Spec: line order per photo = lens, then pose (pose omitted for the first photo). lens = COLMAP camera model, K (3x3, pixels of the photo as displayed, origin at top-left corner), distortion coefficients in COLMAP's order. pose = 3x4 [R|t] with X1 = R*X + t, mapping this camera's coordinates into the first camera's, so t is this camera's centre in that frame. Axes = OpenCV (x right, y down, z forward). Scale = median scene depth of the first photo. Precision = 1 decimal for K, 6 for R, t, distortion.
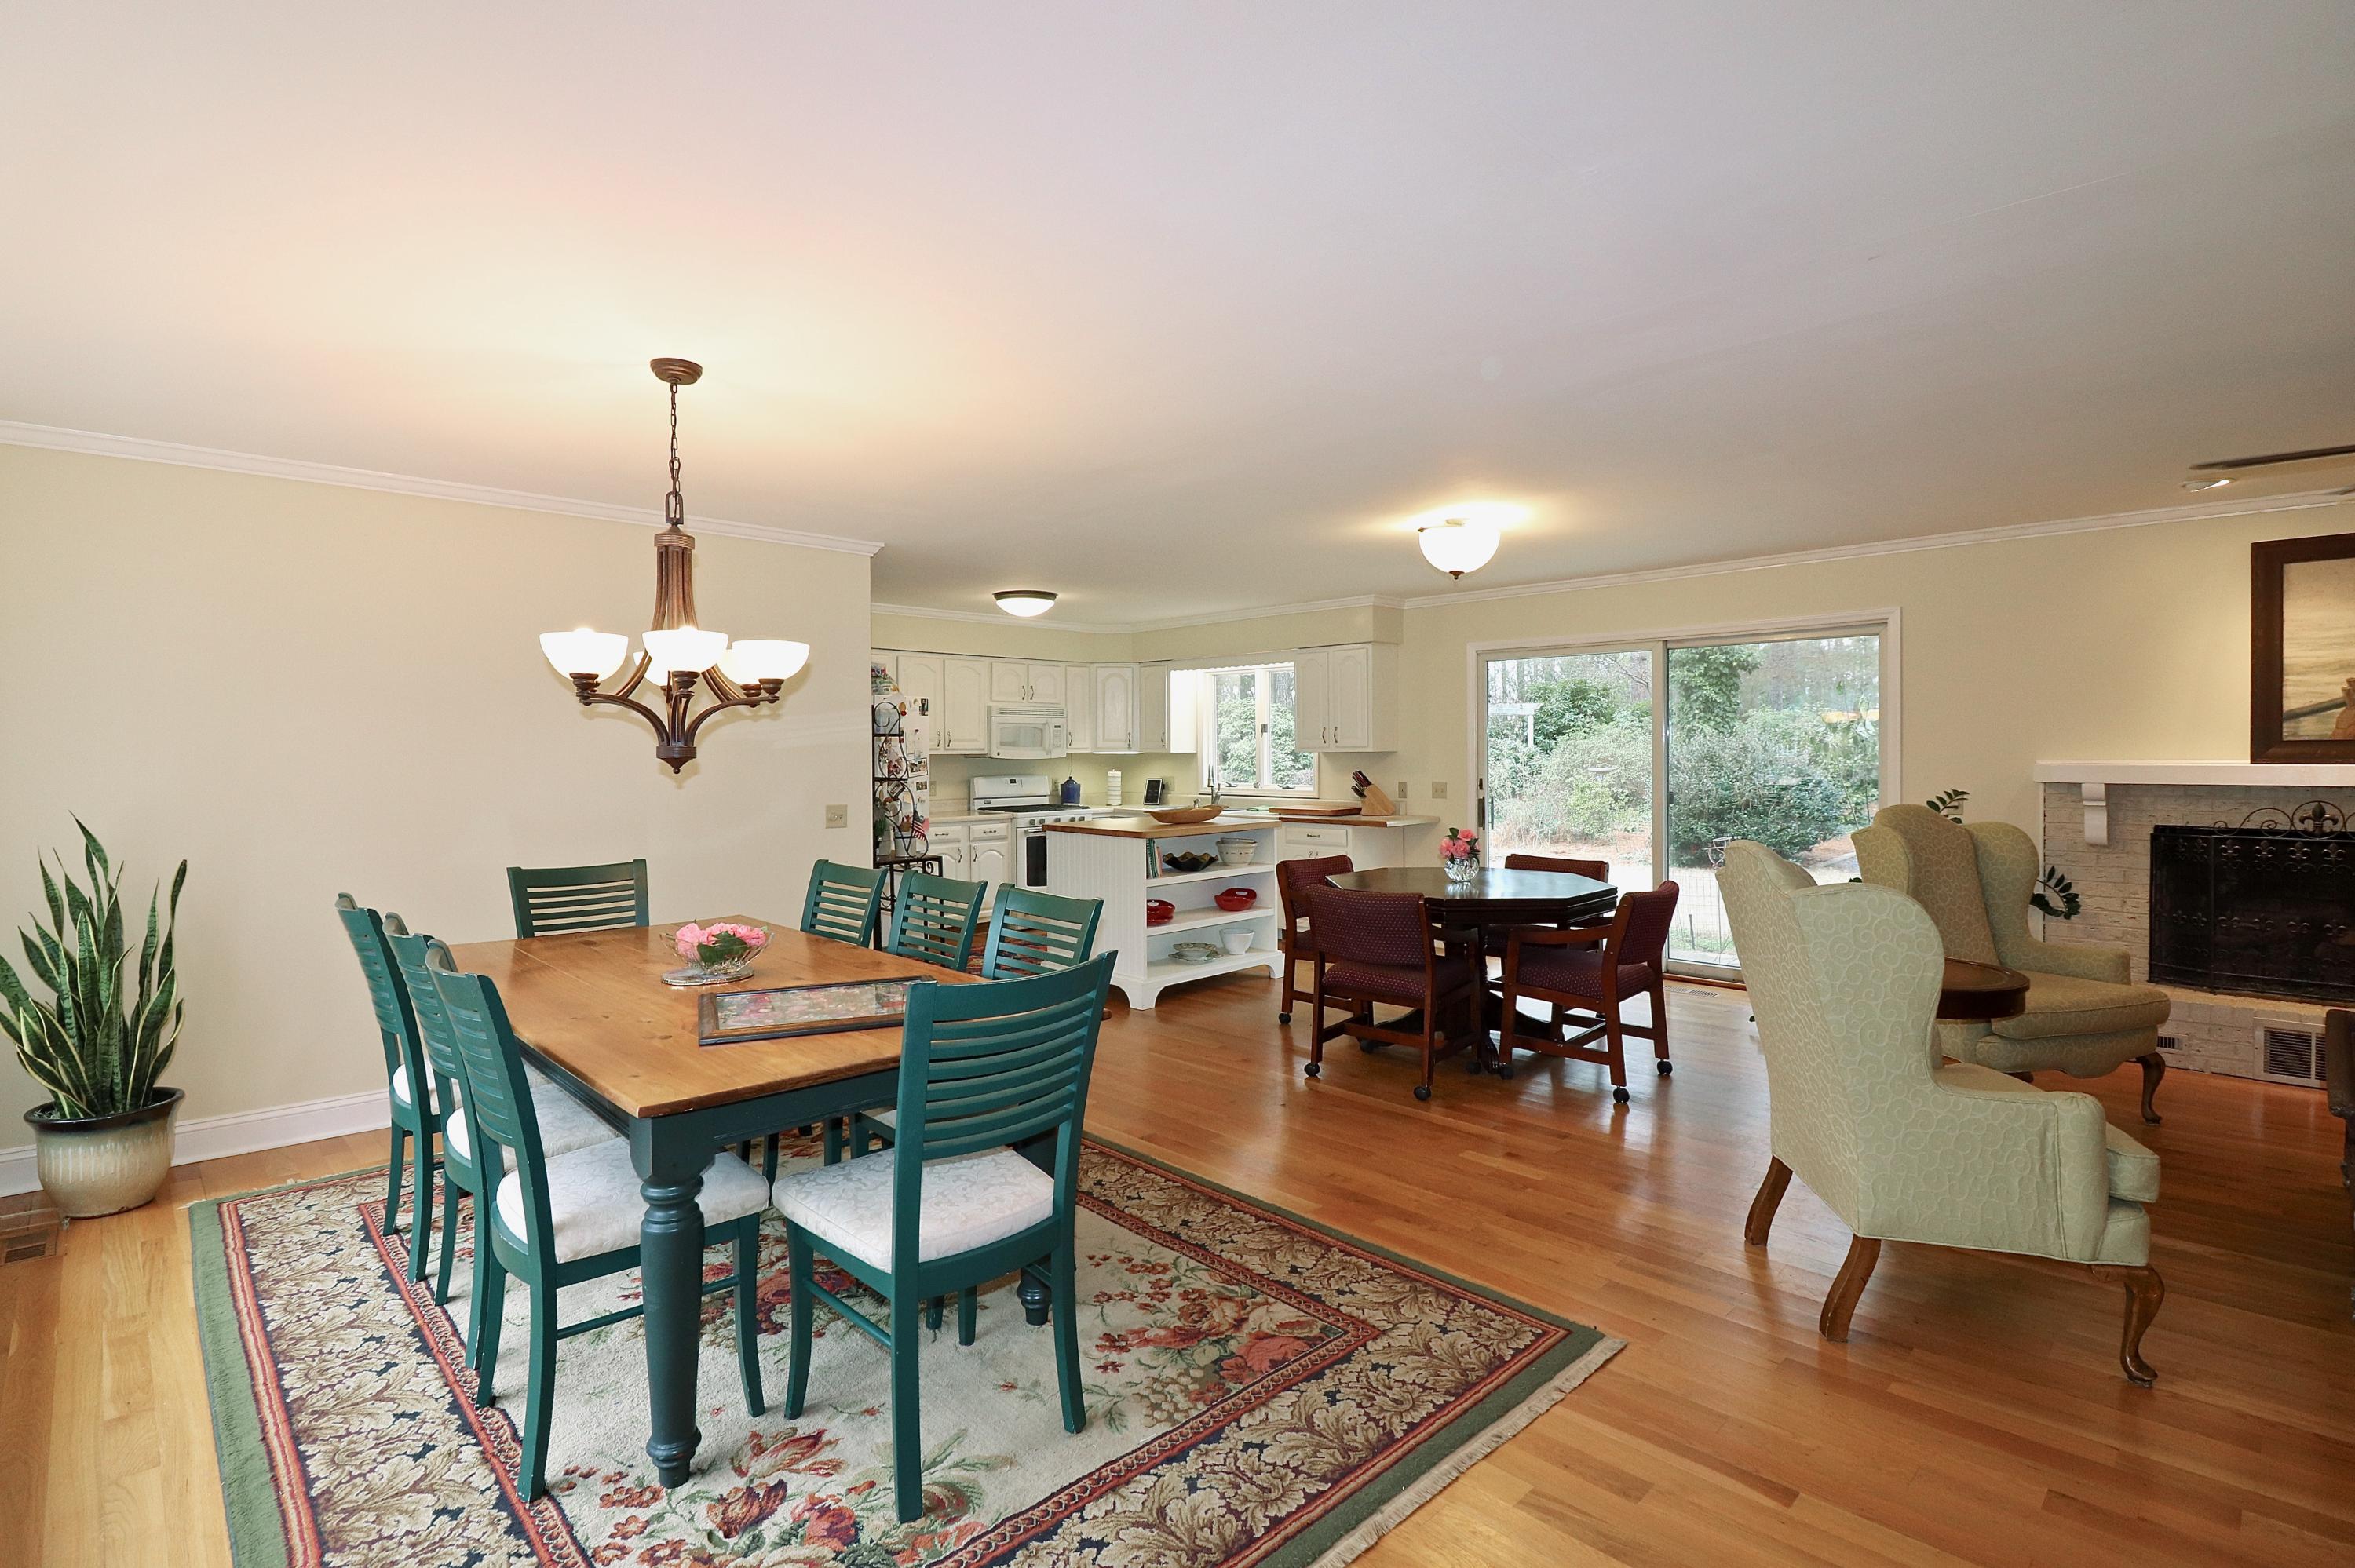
lens RADIAL K [[1112.4, 0, 1140.6], [0, 1112.4, 765.6], [0, 0, 1]] dist [-0.004476, -0.009716]
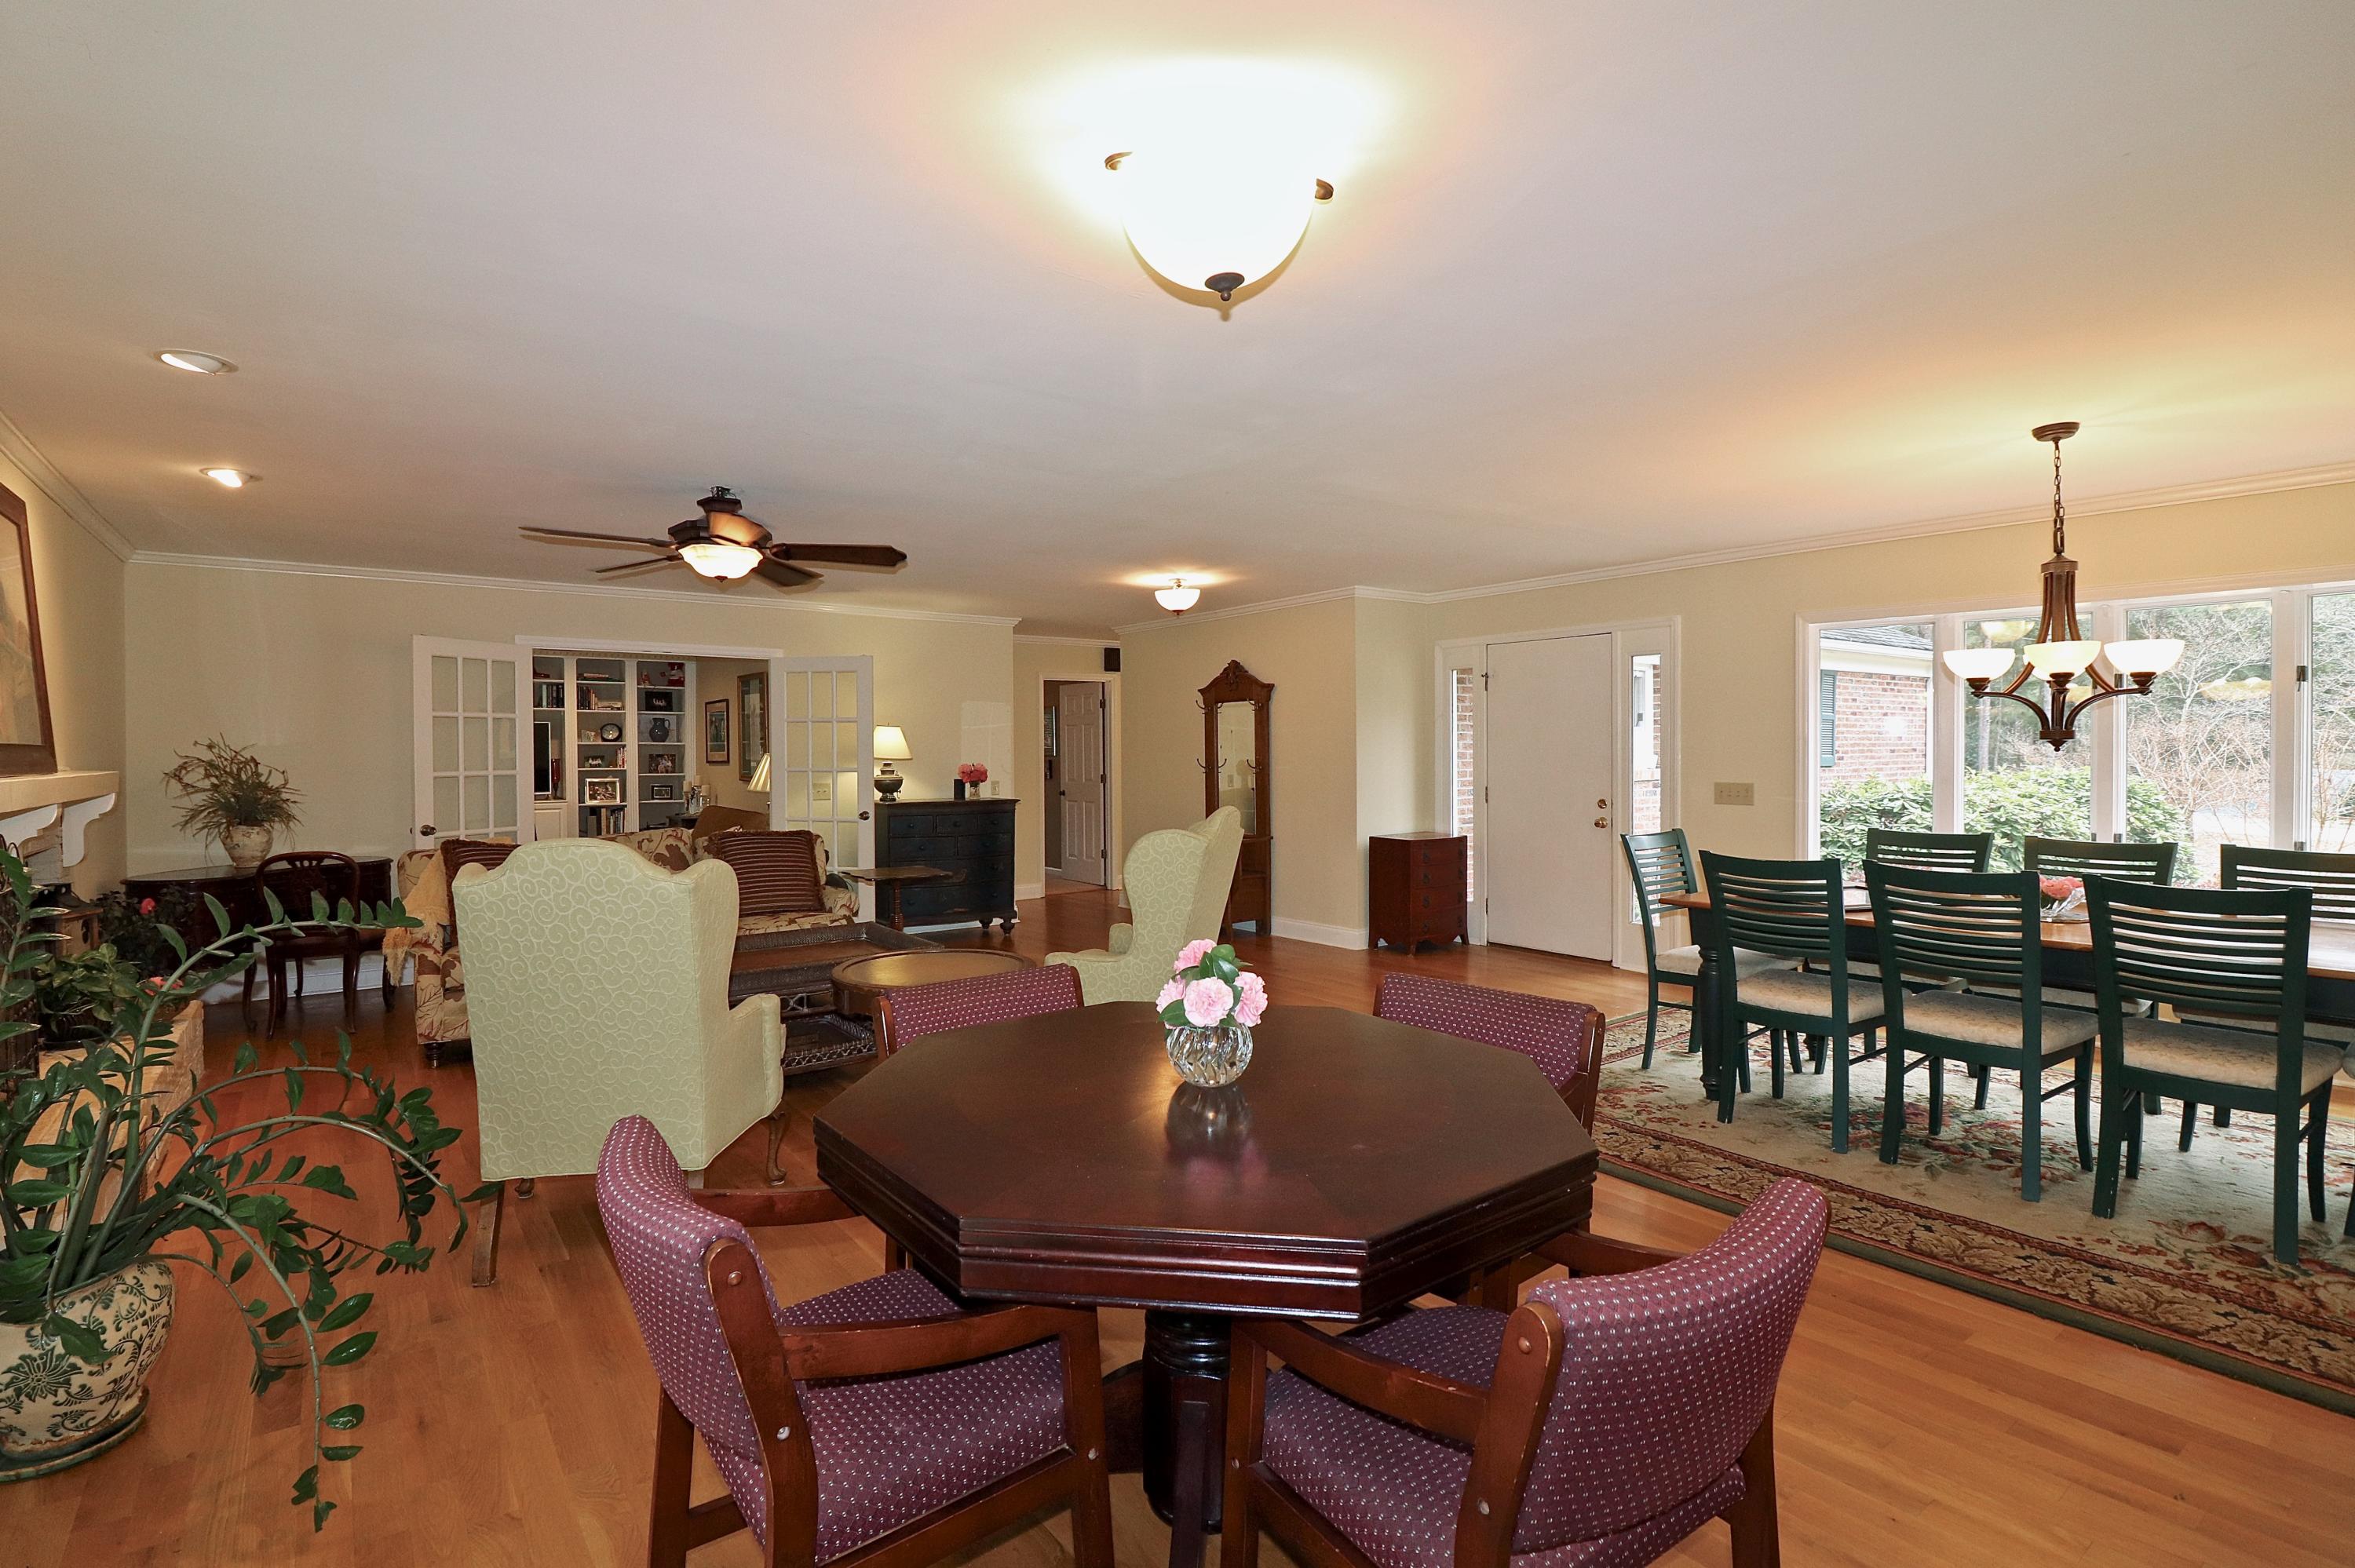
lens RADIAL K [[1112.4, 0, 1142.1], [0, 1112.4, 765.1], [0, 0, 1]] dist [-0.004476, -0.009716]
pose [[-0.992323, 0.010538, 0.123222, 0.299410], [0.013687, 0.999600, 0.024739, -0.016068], [-0.122912, 0.026236, -0.992071, 1.547762]]
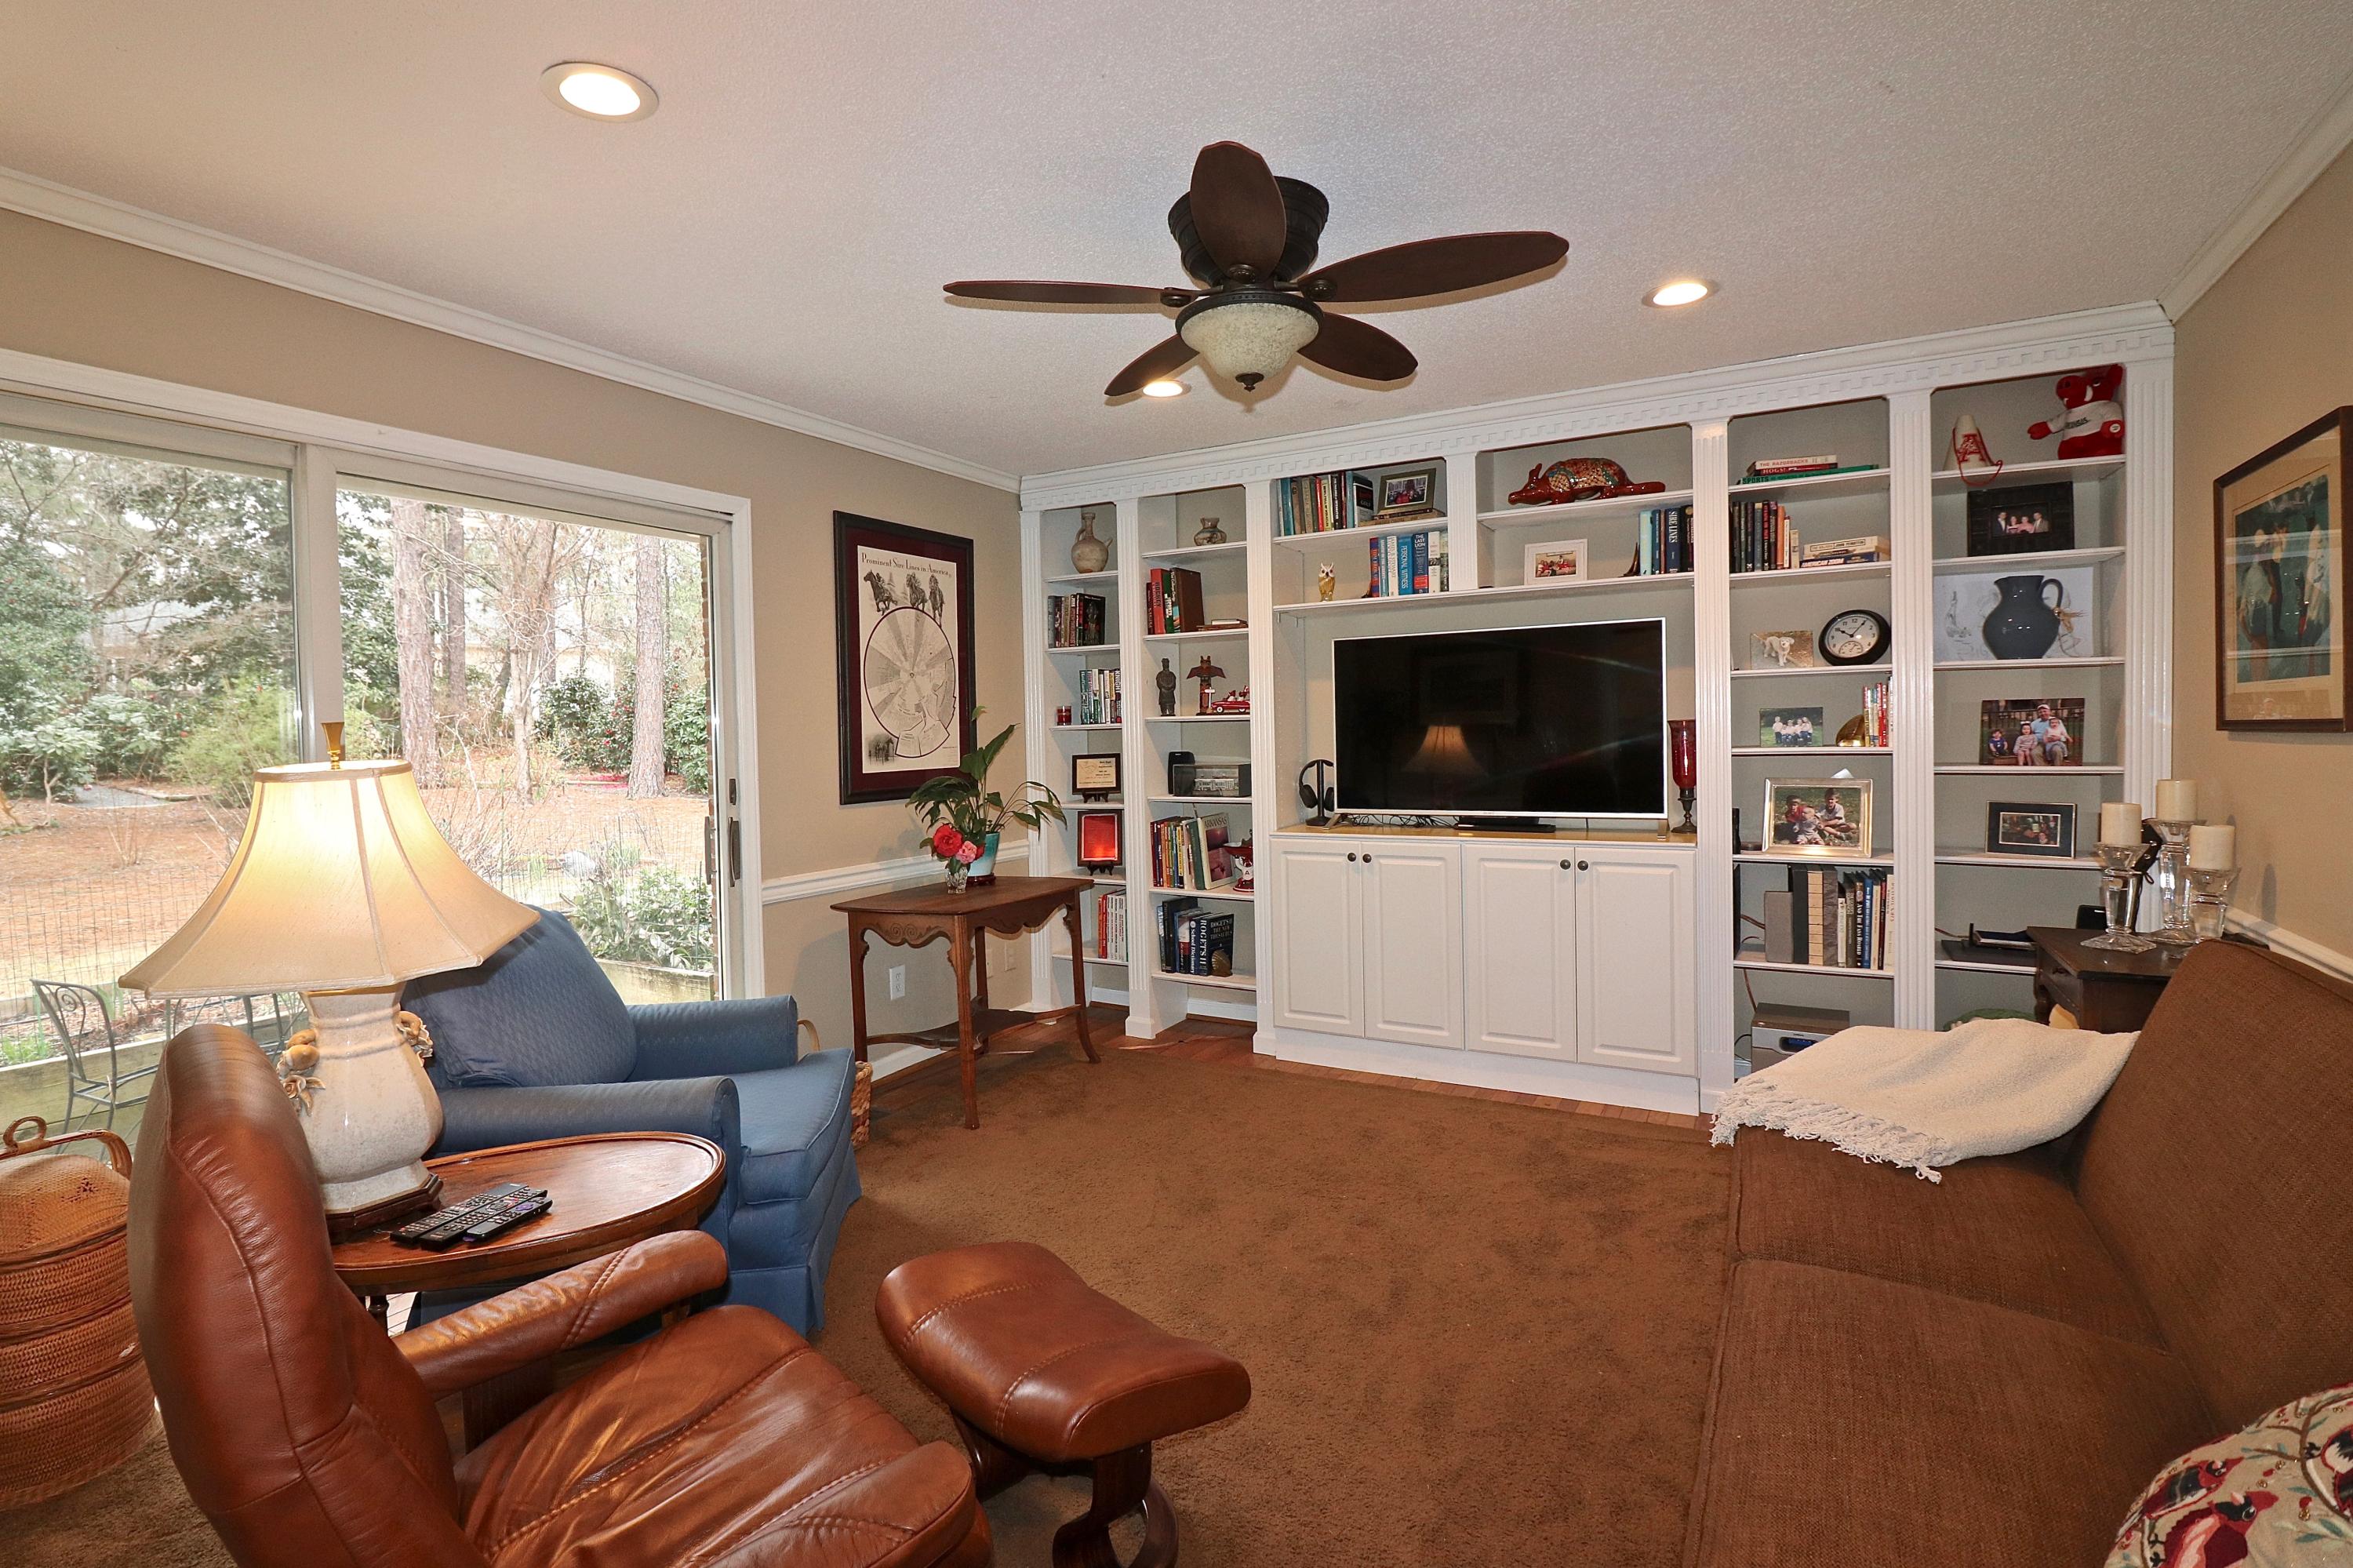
lens RADIAL K [[1111.6, 0, 1168.9], [0, 1111.6, 773.7], [0, 0, 1]] dist [-0.004476, -0.009716]
pose [[-0.317666, -0.019575, 0.948001, 1.168868], [0.035892, 0.998822, 0.032652, 0.010127], [-0.947523, 0.044398, -0.316589, -0.029096]]
